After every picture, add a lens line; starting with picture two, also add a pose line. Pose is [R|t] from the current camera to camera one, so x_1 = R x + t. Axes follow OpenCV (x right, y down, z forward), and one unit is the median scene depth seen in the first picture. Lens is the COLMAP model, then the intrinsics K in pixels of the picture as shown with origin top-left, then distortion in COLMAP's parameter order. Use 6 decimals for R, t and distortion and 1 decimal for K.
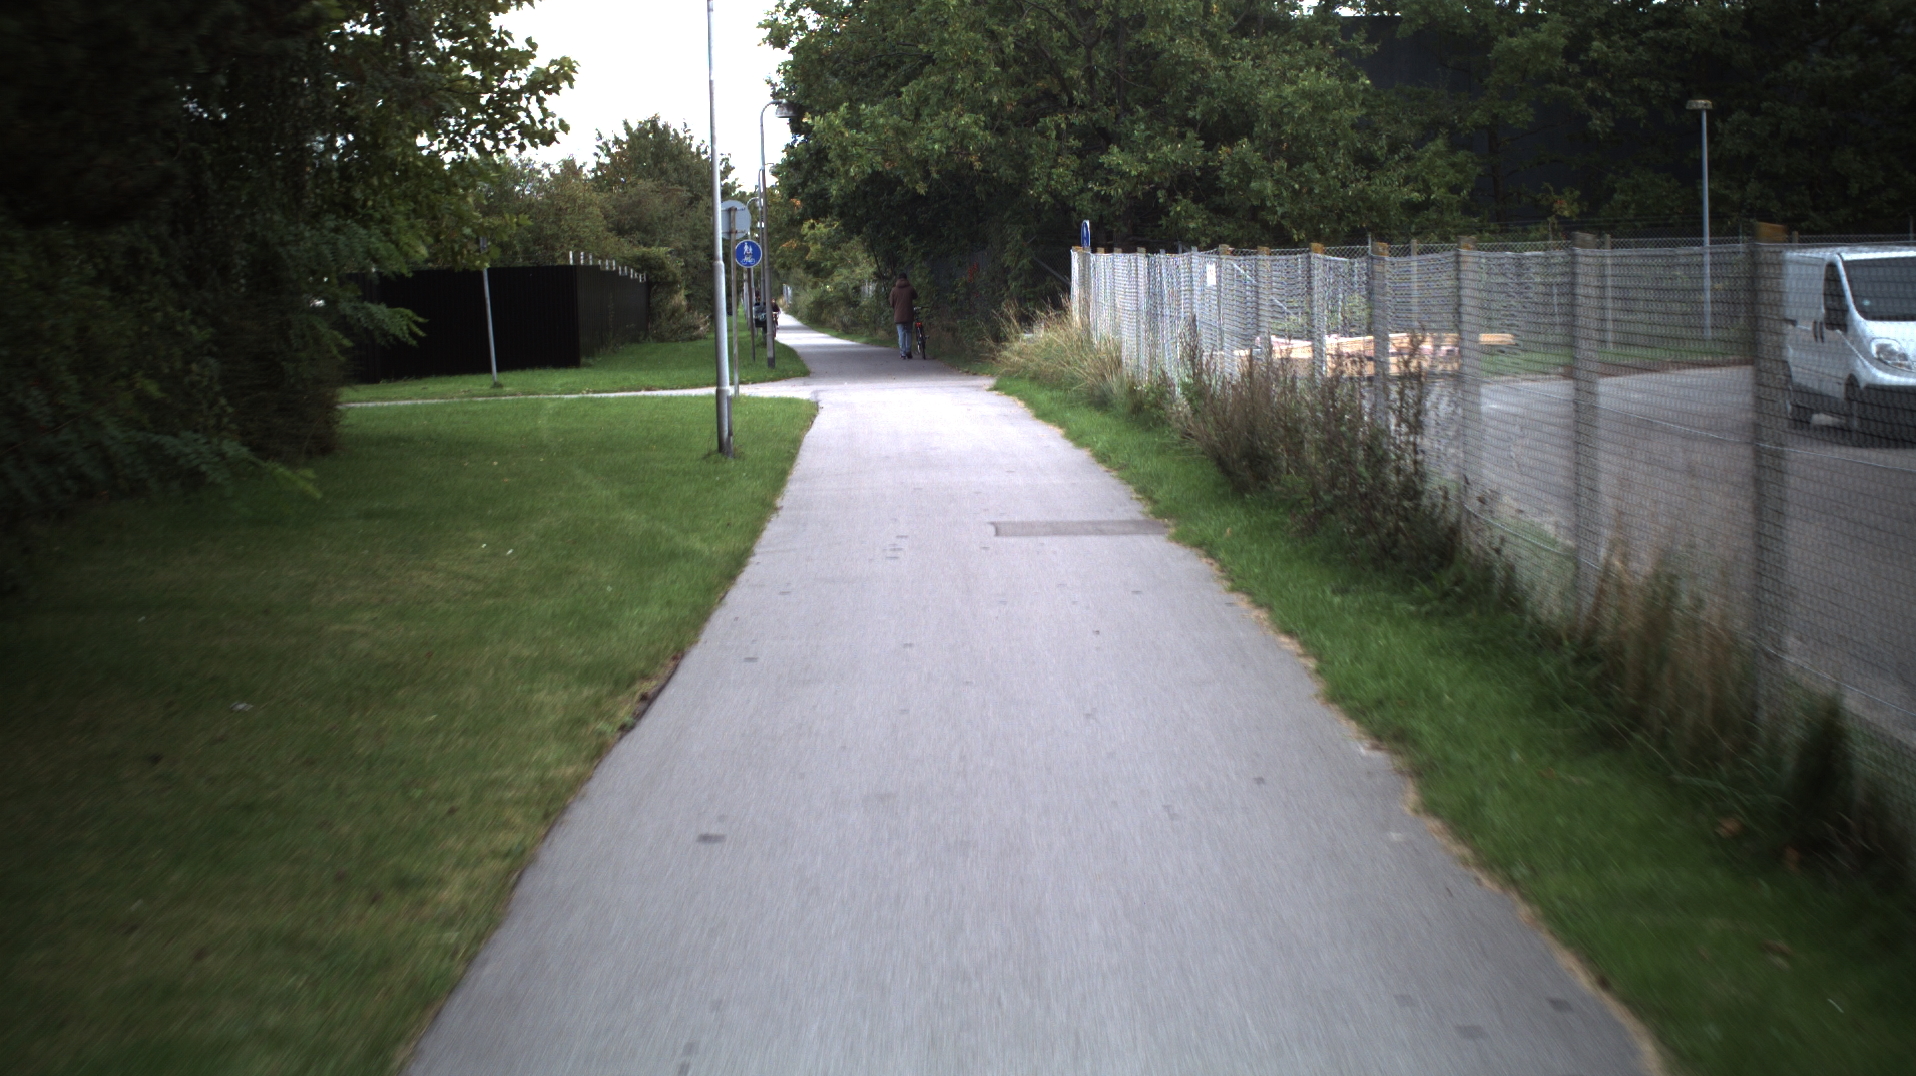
lens RADIAL K [[3527.4, 0, 958.0], [0, 3527.4, 538.0], [0, 0, 1]] dist [-0.276527, 0.318690]
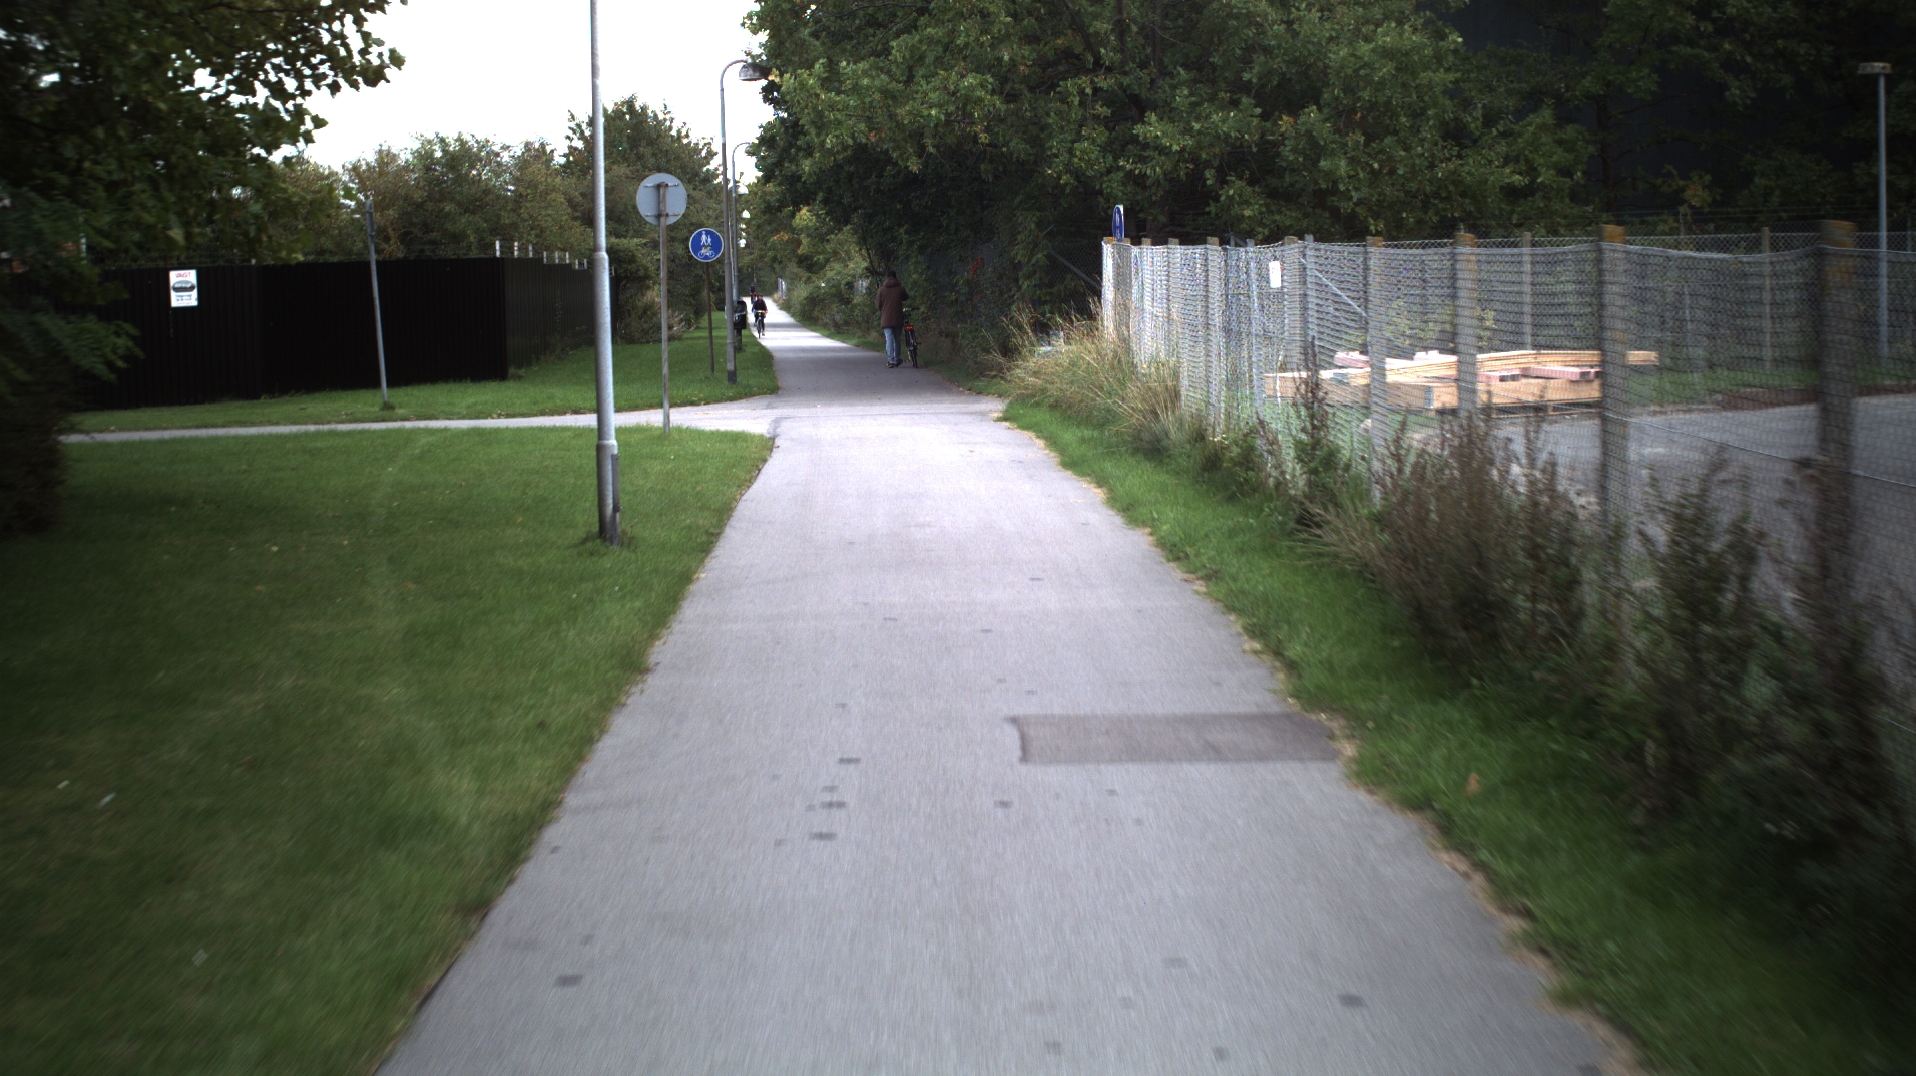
lens RADIAL K [[3527.4, 0, 958.0], [0, 3527.4, 538.0], [0, 0, 1]] dist [-0.276527, 0.318690]
pose [[0.999982, 0.006040, 0.000021, 0.000232], [-0.006040, 0.999981, 0.001465, -0.014000], [-0.000012, -0.001465, 0.999999, 0.180824]]
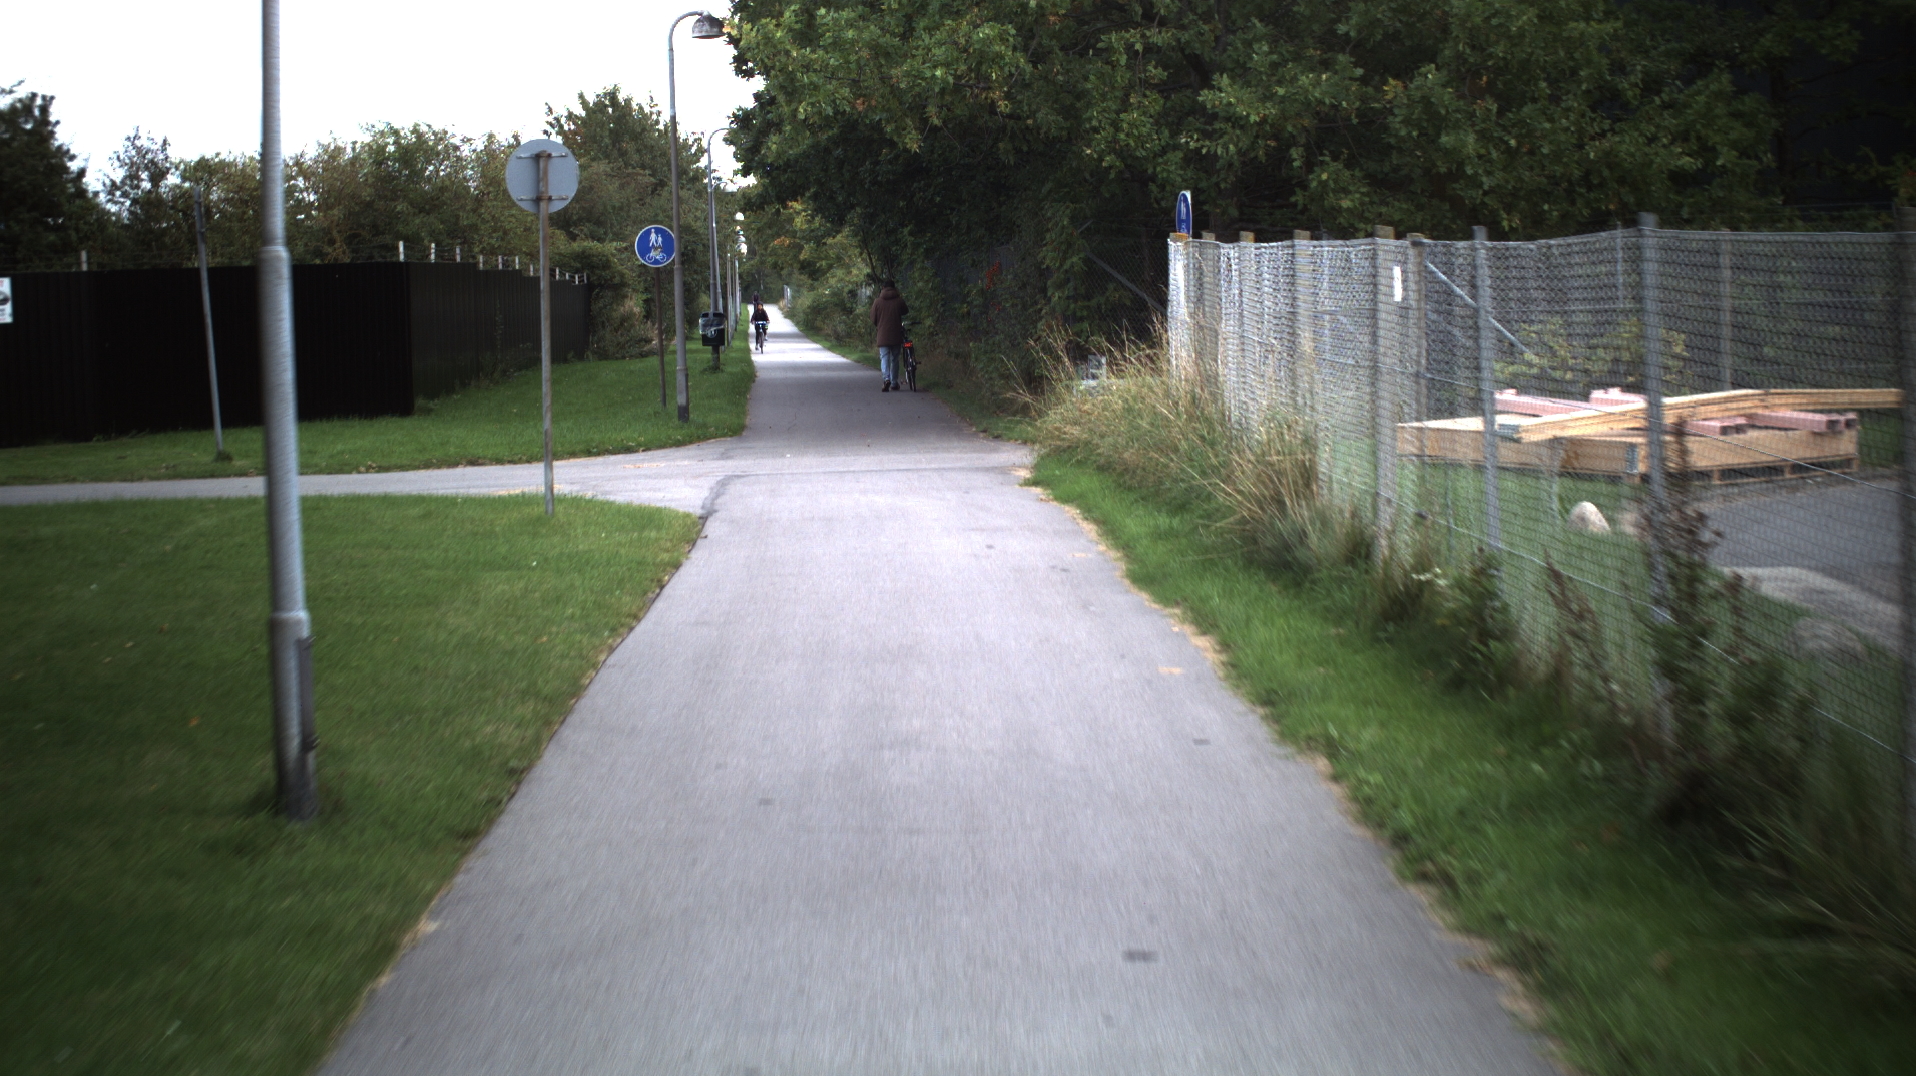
lens RADIAL K [[3527.4, 0, 958.0], [0, 3527.4, 538.0], [0, 0, 1]] dist [-0.276527, 0.318690]
pose [[0.999973, 0.006521, -0.003490, 0.000181], [-0.006522, 0.999979, -0.000349, -0.027683], [0.003488, 0.000372, 0.999994, 0.361751]]
